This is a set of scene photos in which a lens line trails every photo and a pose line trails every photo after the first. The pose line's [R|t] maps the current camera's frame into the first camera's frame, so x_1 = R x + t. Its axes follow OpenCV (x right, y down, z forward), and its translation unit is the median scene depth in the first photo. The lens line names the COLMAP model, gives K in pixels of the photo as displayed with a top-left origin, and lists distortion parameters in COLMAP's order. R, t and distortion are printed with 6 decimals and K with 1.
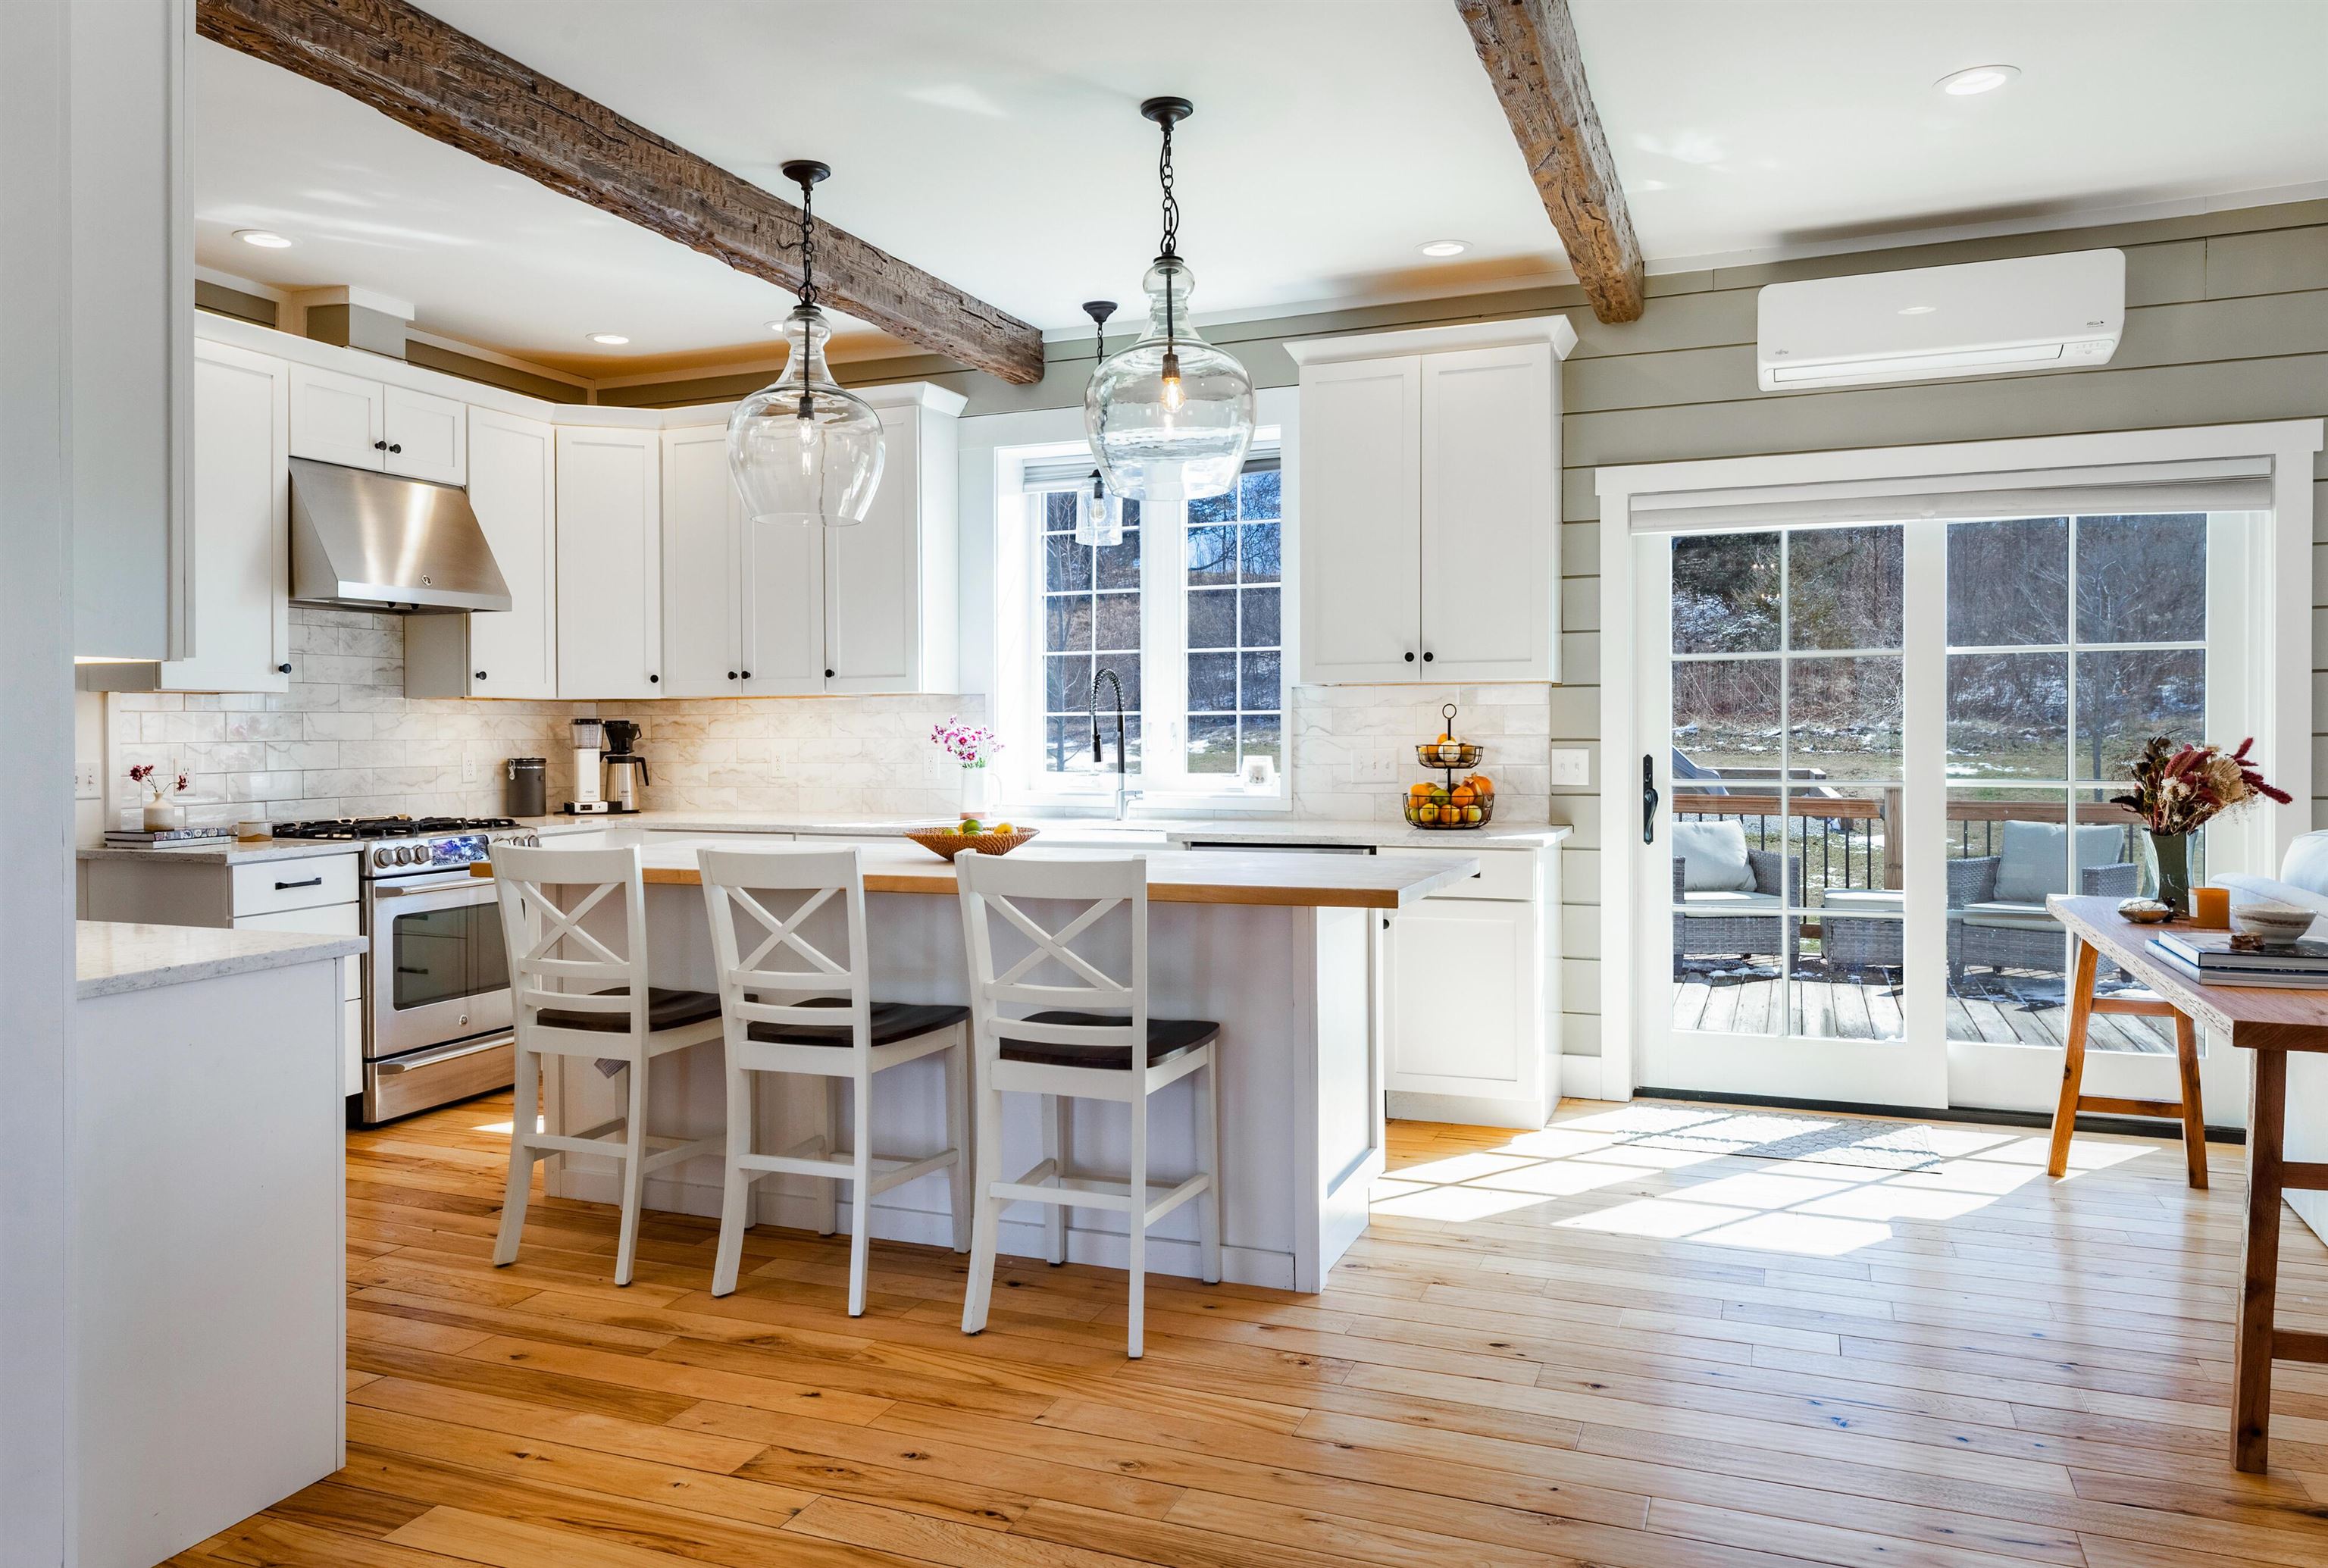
lens RADIAL K [[1625.7, 0, 1164.4], [0, 1625.7, 744.3], [0, 0, 1]] dist [-0.002612, 0.002413]
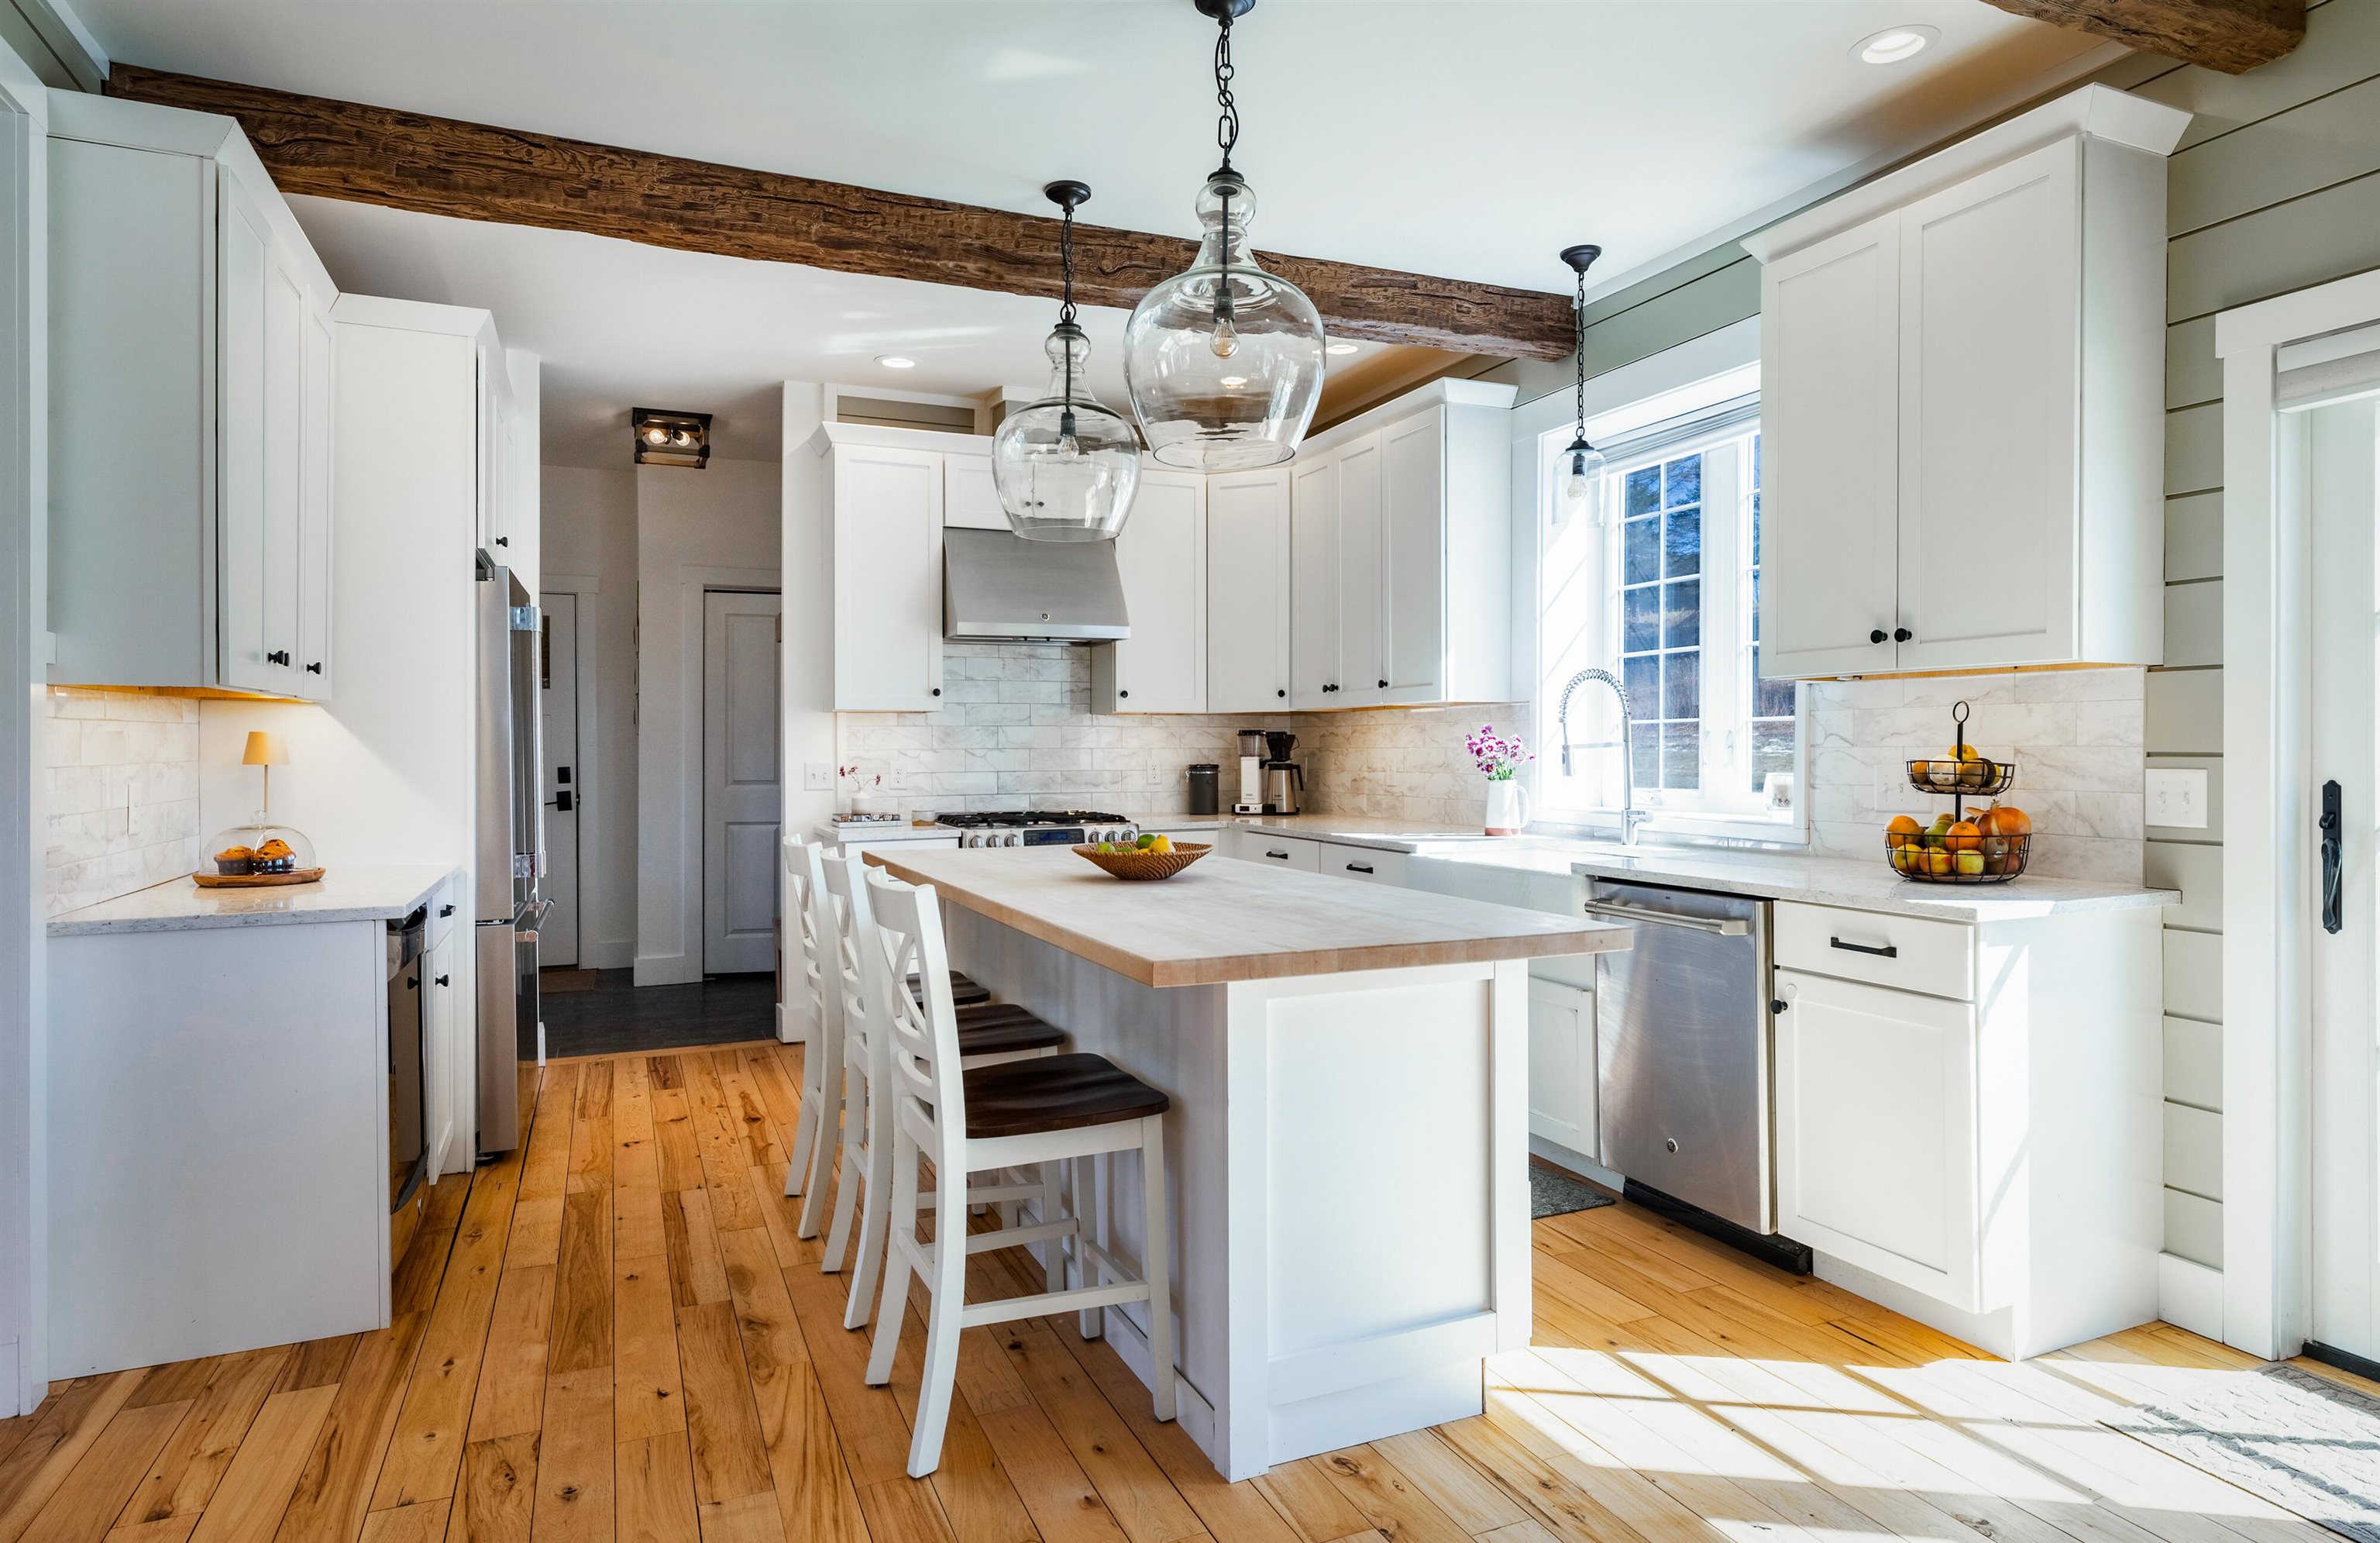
lens RADIAL K [[1377.0, 0, 1192.6], [0, 1377.0, 744.6], [0, 0, 1]] dist [0.006371, -0.000428]
pose [[0.711155, 0.001715, -0.703033, 0.355863], [-0.006324, 0.999972, -0.003958, -0.002044], [0.703006, 0.007261, 0.711146, 0.352125]]
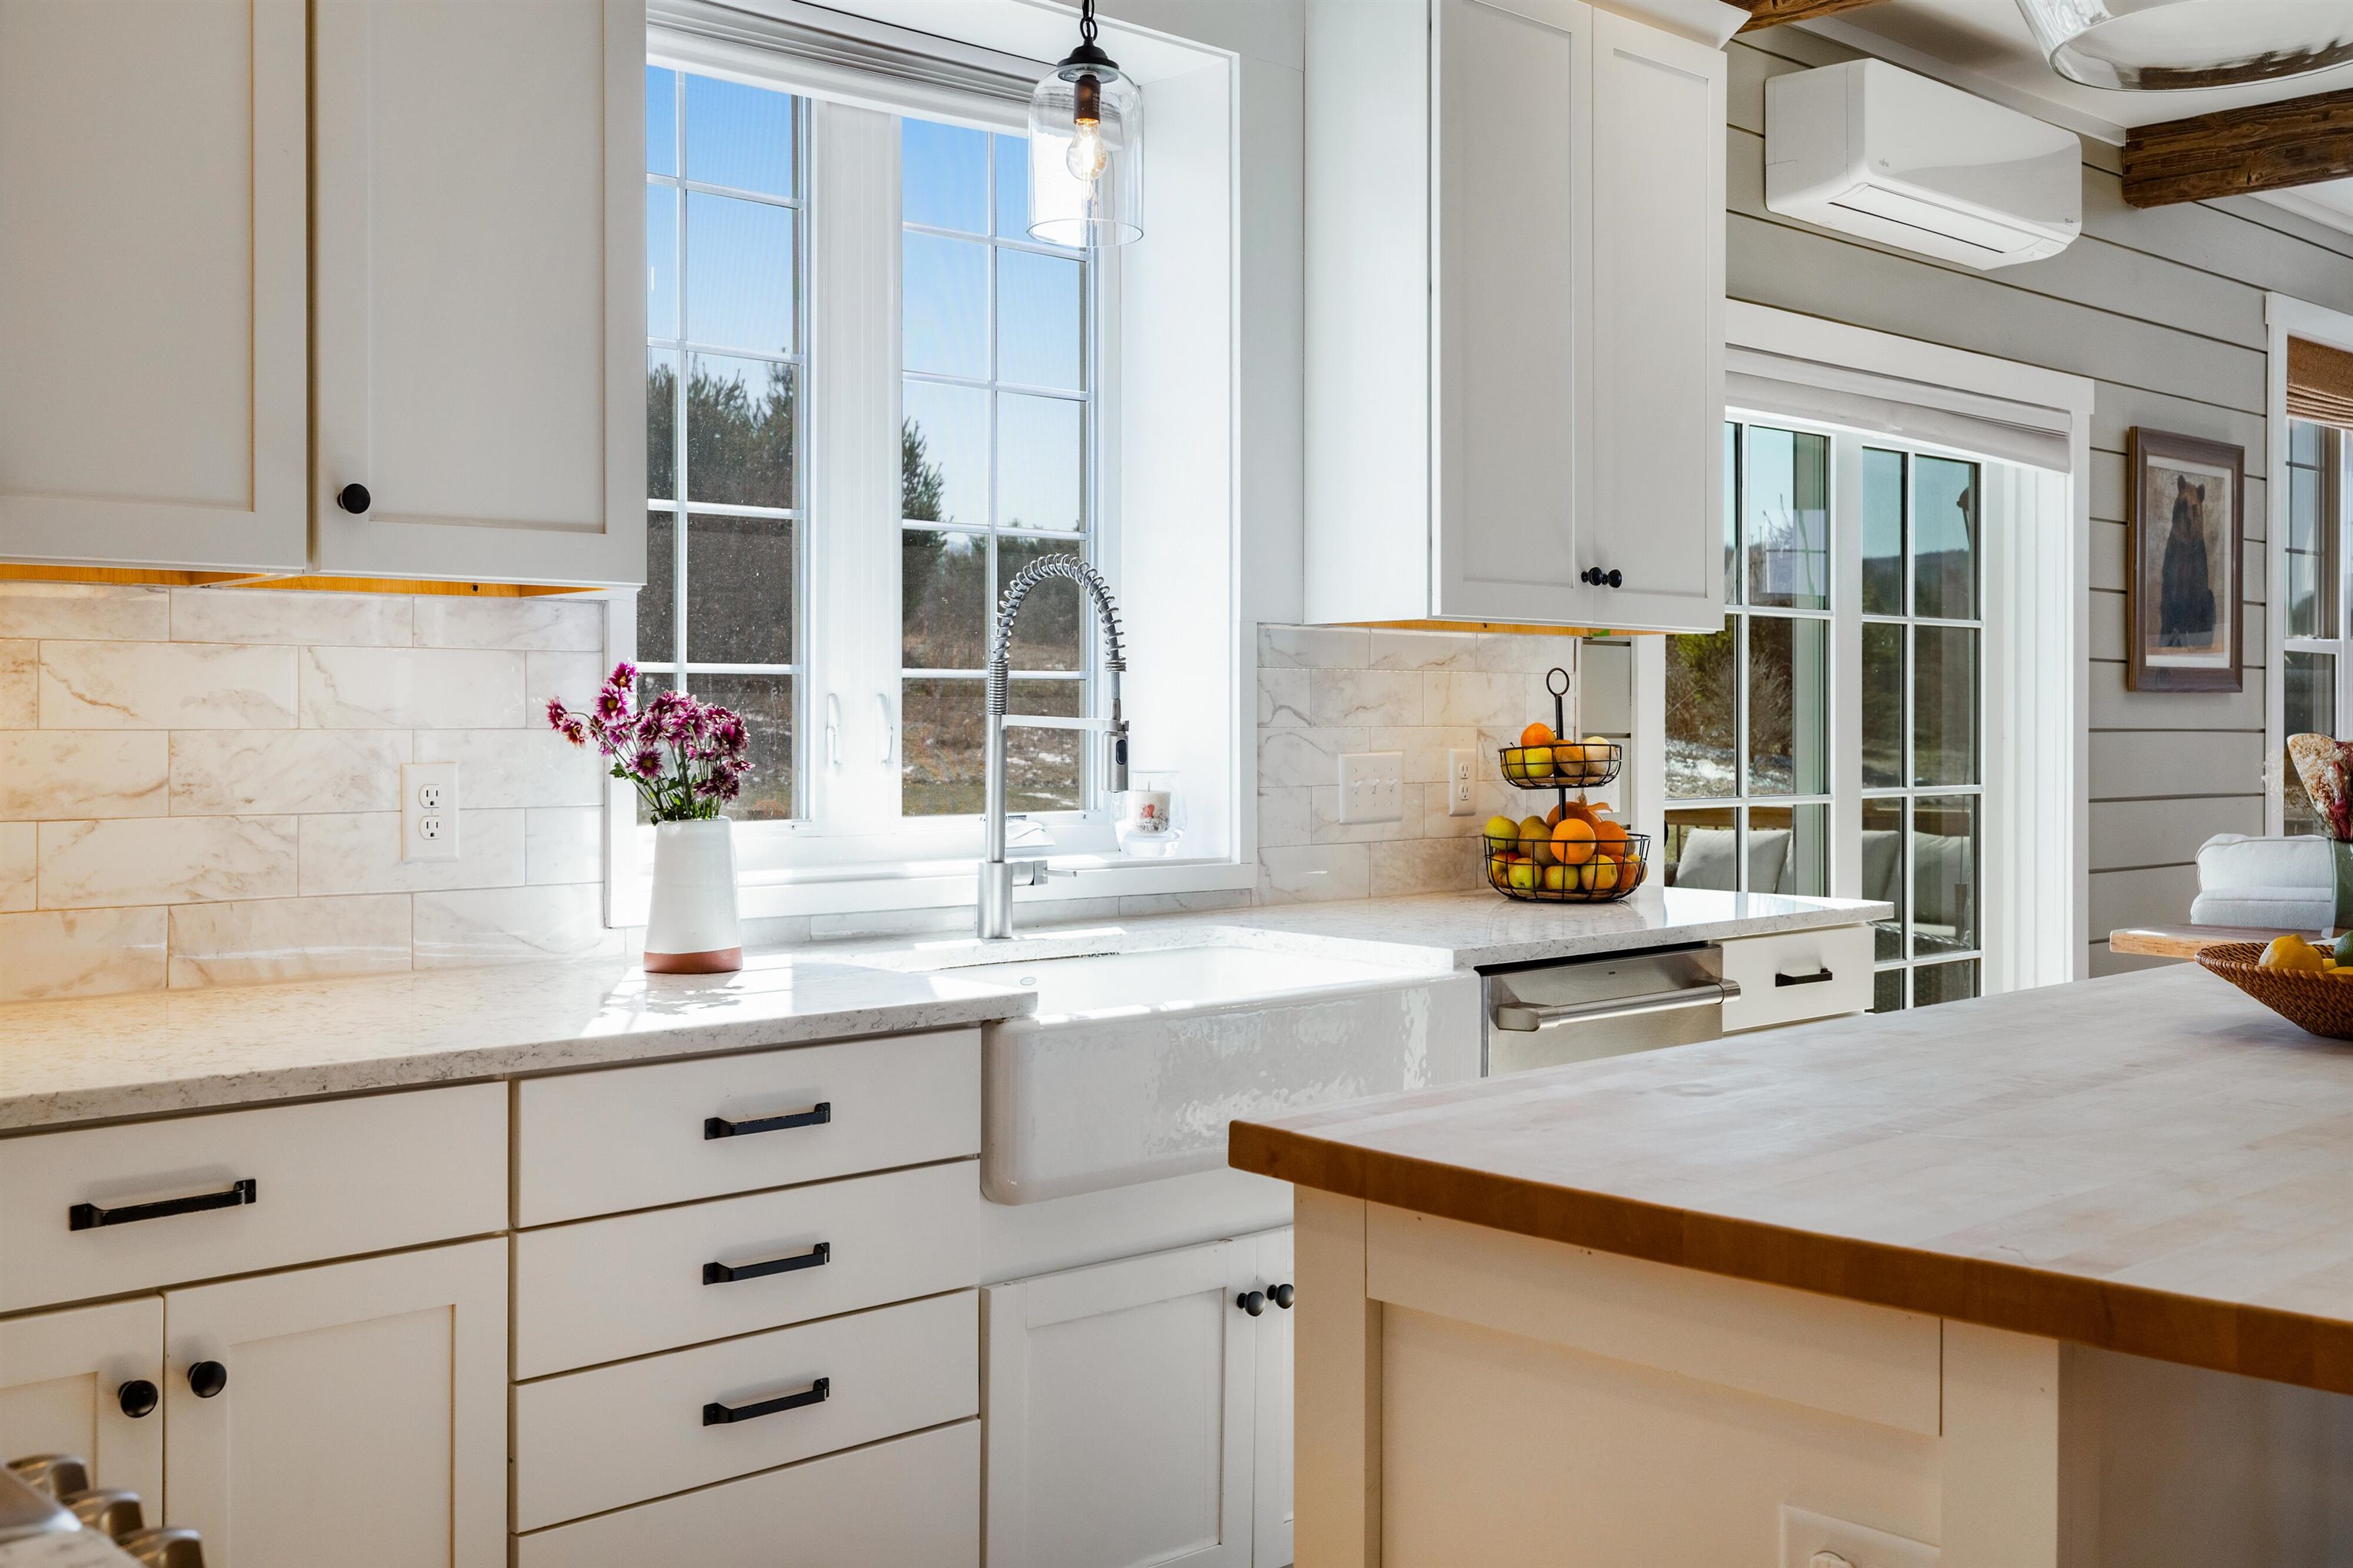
lens RADIAL K [[2342.7, 0, 1176.5], [0, 2342.7, 784.0], [0, 0, 1]] dist [-0.005359, -0.018562]
pose [[0.410079, -0.017965, 0.911873, -0.583603], [0.005451, 0.999836, 0.017247, -0.000667], [-0.912034, -0.002102, 0.410110, 0.799042]]
